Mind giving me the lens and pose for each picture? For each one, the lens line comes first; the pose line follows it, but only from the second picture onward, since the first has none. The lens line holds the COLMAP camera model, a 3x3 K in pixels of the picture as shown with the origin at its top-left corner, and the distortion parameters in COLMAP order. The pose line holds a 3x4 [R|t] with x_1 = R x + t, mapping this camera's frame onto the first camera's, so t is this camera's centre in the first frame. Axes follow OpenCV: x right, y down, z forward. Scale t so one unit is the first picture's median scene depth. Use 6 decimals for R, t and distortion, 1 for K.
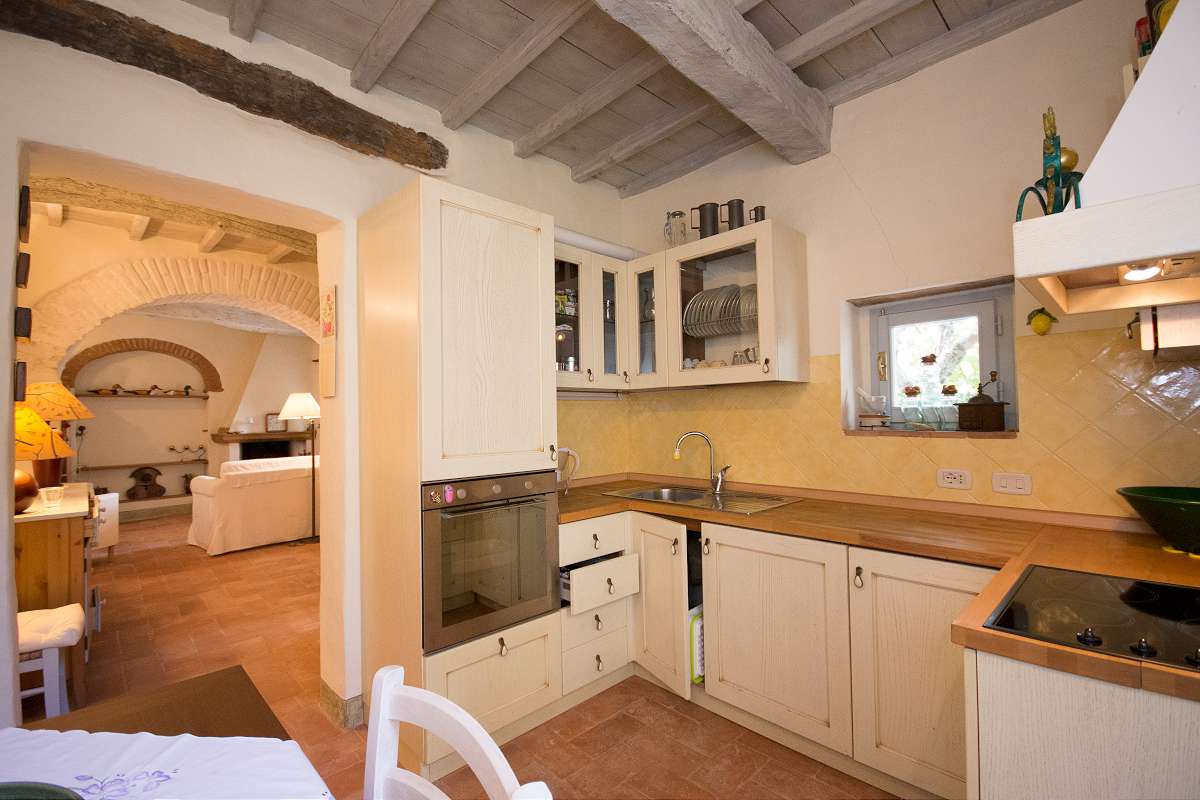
lens RADIAL K [[533.1, 0, 610.3], [0, 533.1, 397.6], [0, 0, 1]] dist [0.001276, -0.008099]
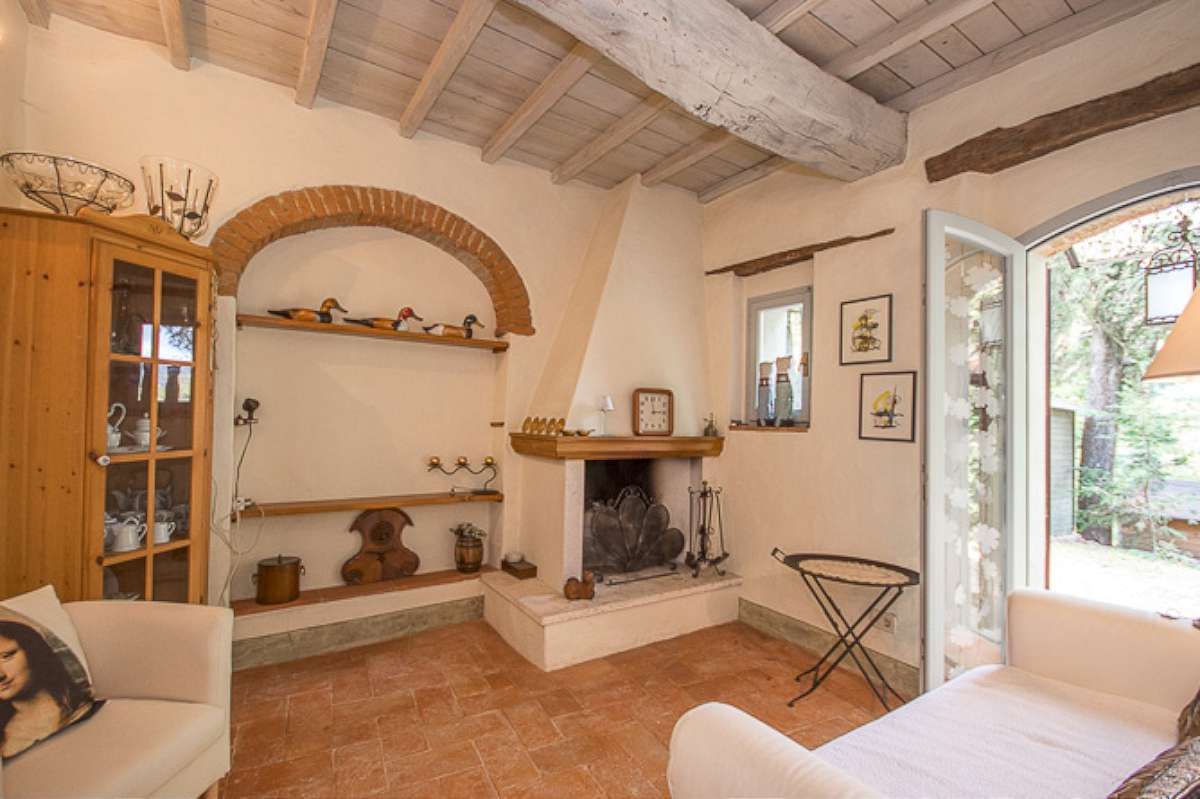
lens RADIAL K [[533.1, 0, 599.4], [0, 533.1, 401.8], [0, 0, 1]] dist [0.001276, -0.008099]
pose [[0.974294, 0.037951, -0.222062, -1.785091], [-0.036845, 0.999279, 0.009123, 0.113625], [0.222249, -0.000707, 0.974990, 1.819639]]
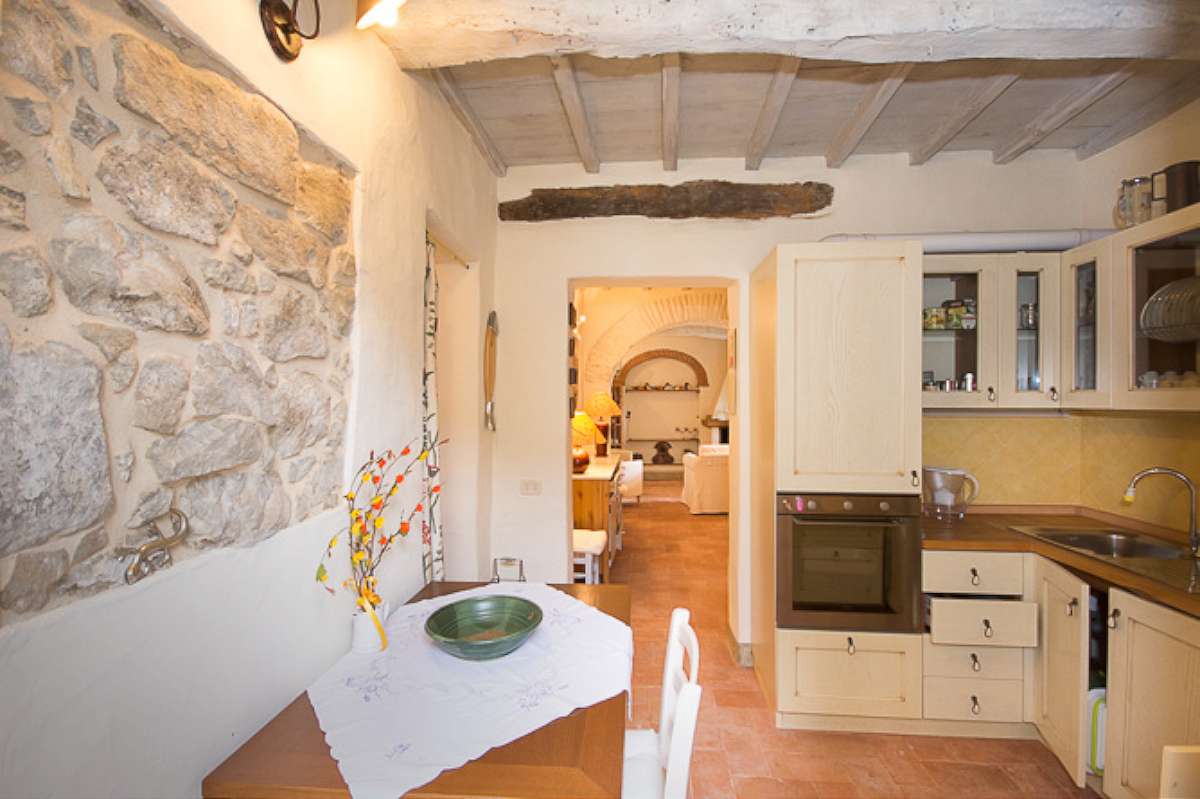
lens RADIAL K [[533.1, 0, 597.0], [0, 533.1, 401.3], [0, 0, 1]] dist [0.001276, -0.008099]
pose [[0.645210, 0.019786, -0.763749, 0.235262], [0.010873, 0.999326, 0.035074, -0.073265], [0.763927, -0.030935, 0.644560, -0.093740]]
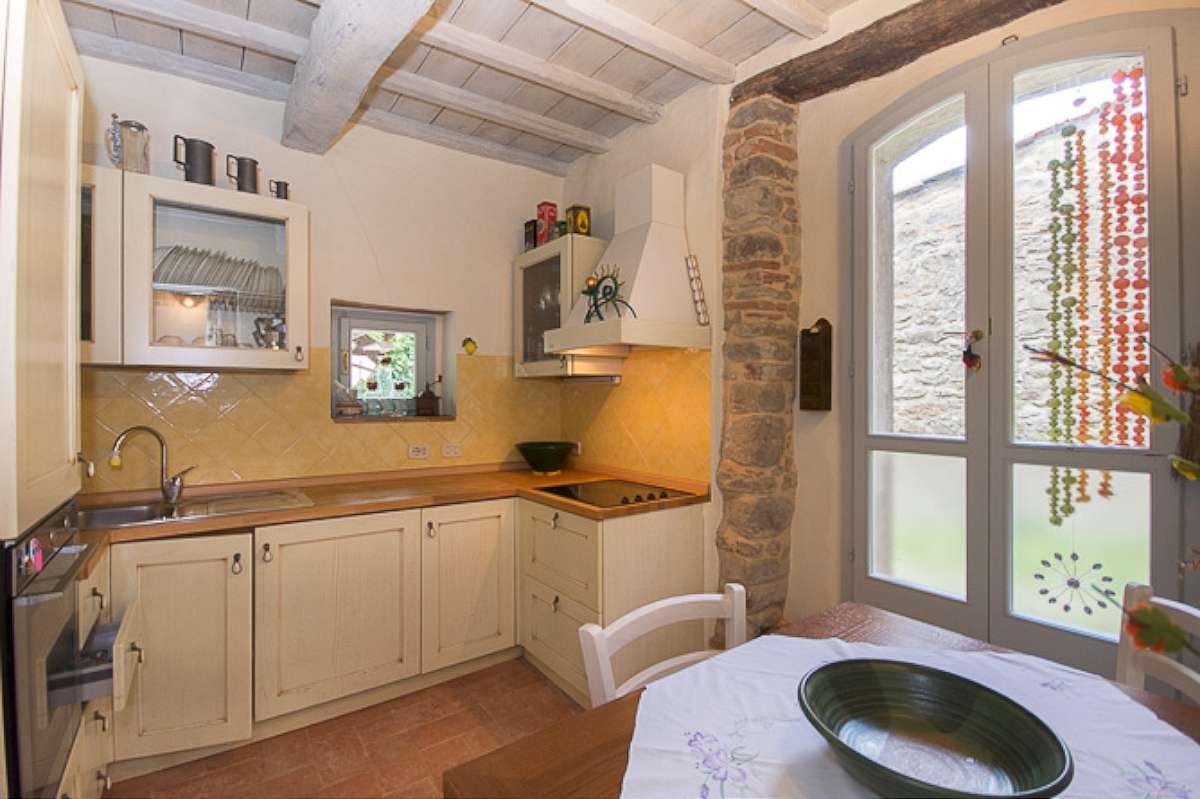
lens RADIAL K [[533.1, 0, 598.3], [0, 533.1, 394.1], [0, 0, 1]] dist [0.001276, -0.008099]
pose [[0.149981, 0.021752, 0.988449, -0.536369], [-0.032588, 0.999323, -0.017047, 0.011060], [-0.988152, -0.029655, 0.150589, 0.288433]]
